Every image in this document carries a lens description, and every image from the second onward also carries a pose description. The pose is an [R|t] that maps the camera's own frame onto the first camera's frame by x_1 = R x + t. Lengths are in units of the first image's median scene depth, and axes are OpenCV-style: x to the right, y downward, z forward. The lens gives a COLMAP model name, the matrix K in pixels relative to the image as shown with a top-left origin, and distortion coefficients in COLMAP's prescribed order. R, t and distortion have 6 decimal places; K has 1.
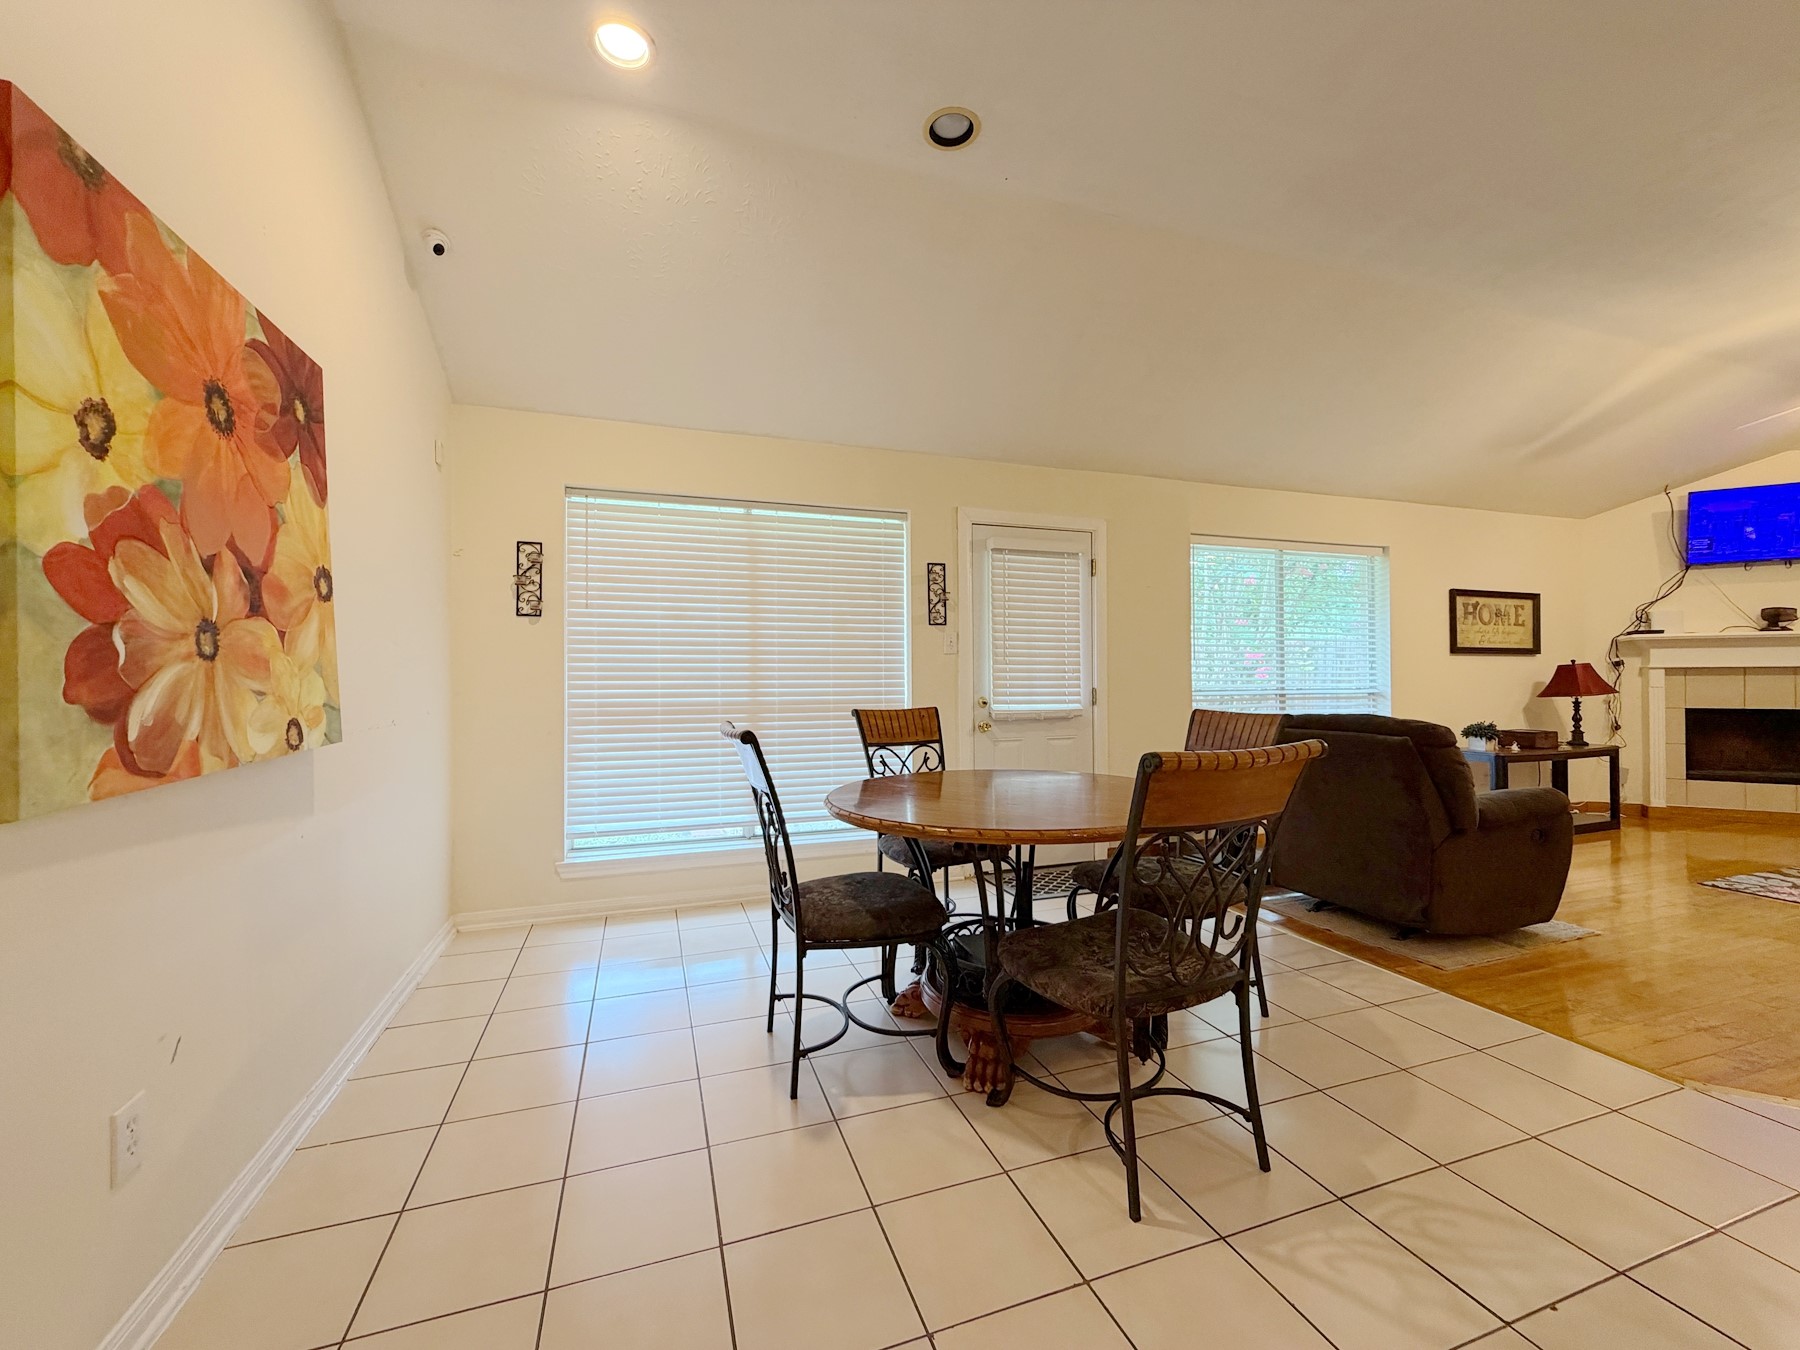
lens RADIAL K [[716.8, 0, 888.3], [0, 716.8, 676.6], [0, 0, 1]] dist [-0.000920, 0.000414]
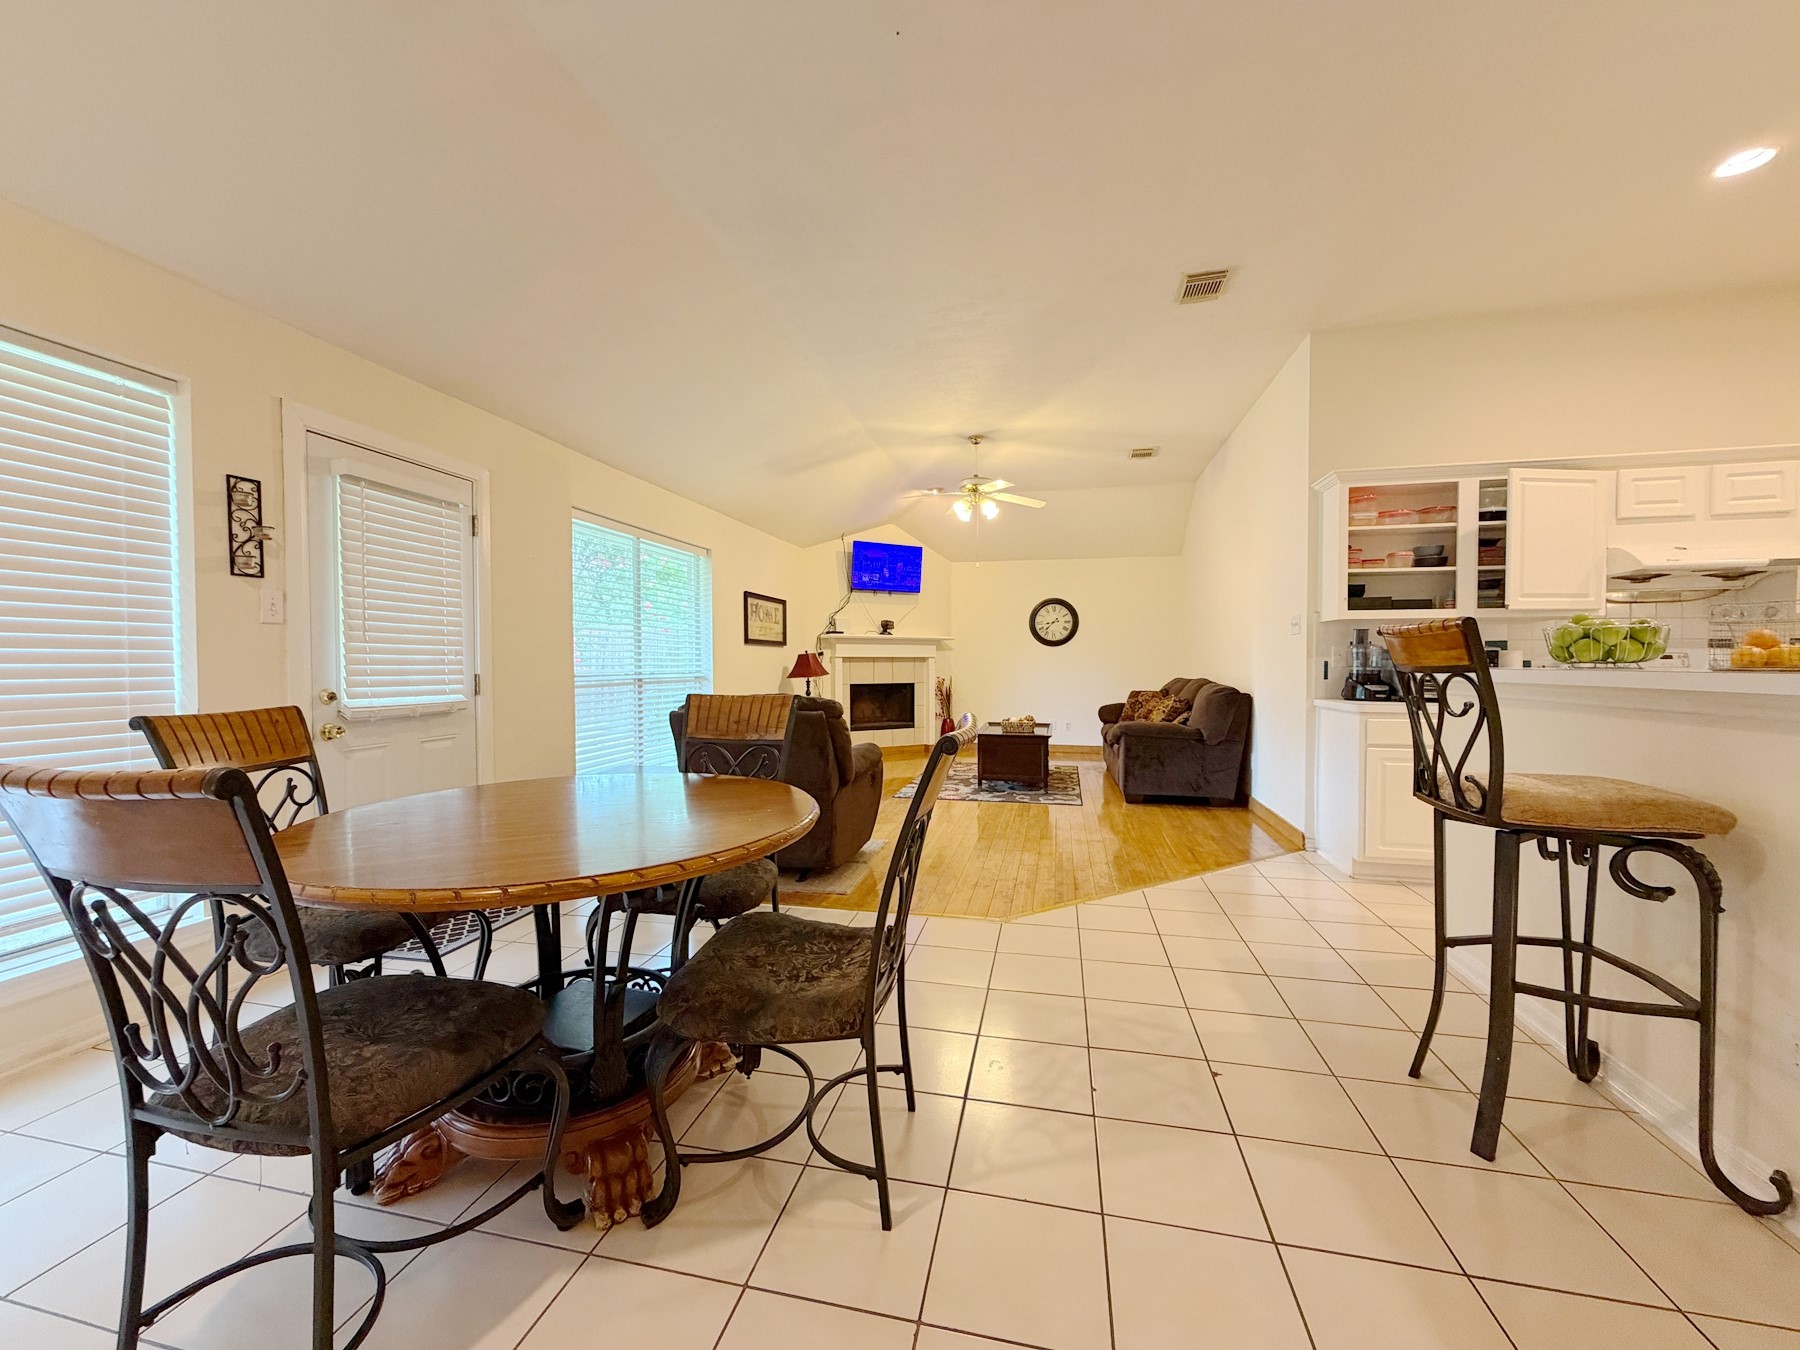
lens RADIAL K [[716.8, 0, 888.2], [0, 716.8, 676.3], [0, 0, 1]] dist [-0.000920, 0.000414]
pose [[0.528602, -0.012298, 0.848781, -0.196753], [-0.004026, 0.999847, 0.016994, 0.003192], [-0.848860, -0.012400, 0.528471, 0.217851]]
